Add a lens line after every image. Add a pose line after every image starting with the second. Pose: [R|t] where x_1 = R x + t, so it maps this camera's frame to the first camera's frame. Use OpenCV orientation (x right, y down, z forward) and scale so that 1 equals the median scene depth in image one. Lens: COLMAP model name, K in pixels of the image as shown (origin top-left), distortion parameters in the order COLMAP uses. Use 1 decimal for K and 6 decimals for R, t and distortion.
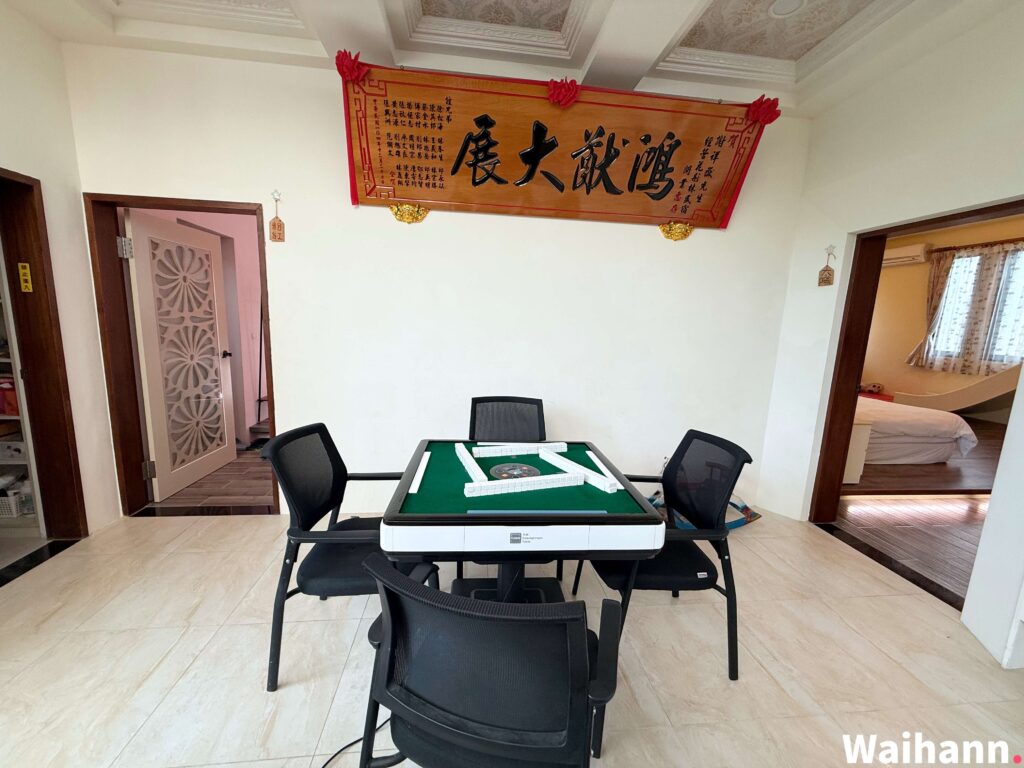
lens RADIAL K [[406.8, 0, 509.7], [0, 406.8, 385.3], [0, 0, 1]] dist [-0.000314, 0.000170]
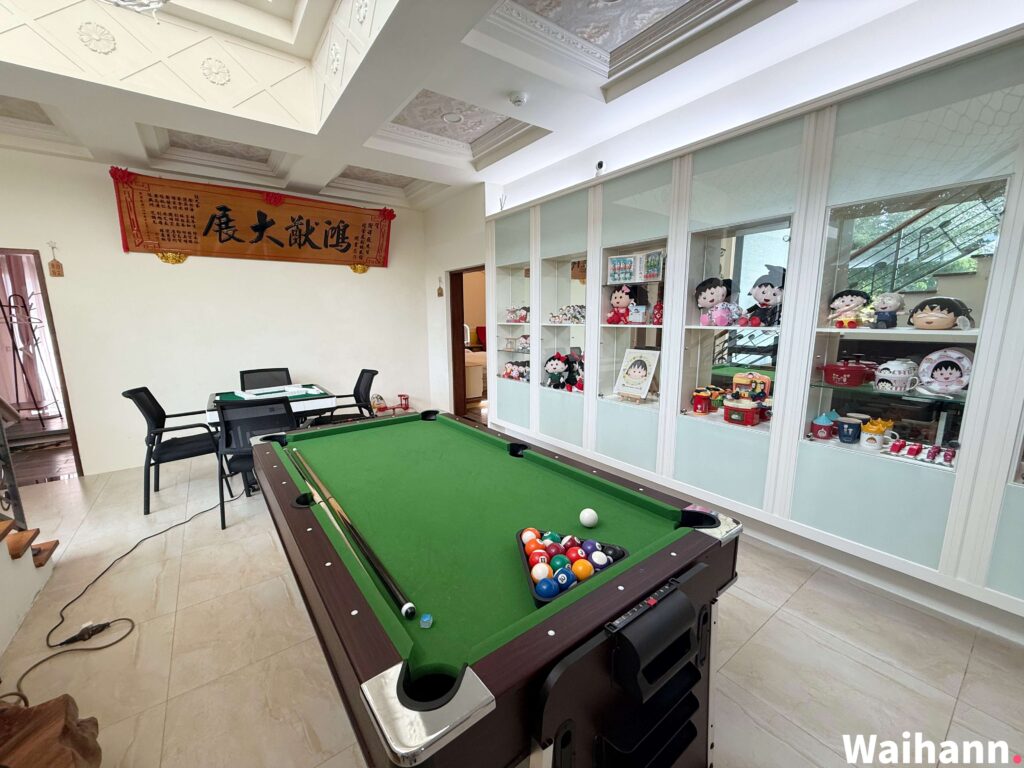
lens RADIAL K [[406.8, 0, 510.2], [0, 406.8, 386.2], [0, 0, 1]] dist [-0.000314, 0.000170]
pose [[0.859832, -0.133290, 0.492871, 0.030537], [0.124532, 0.990918, 0.050730, 0.148047], [-0.495157, 0.017759, 0.868622, -1.017471]]
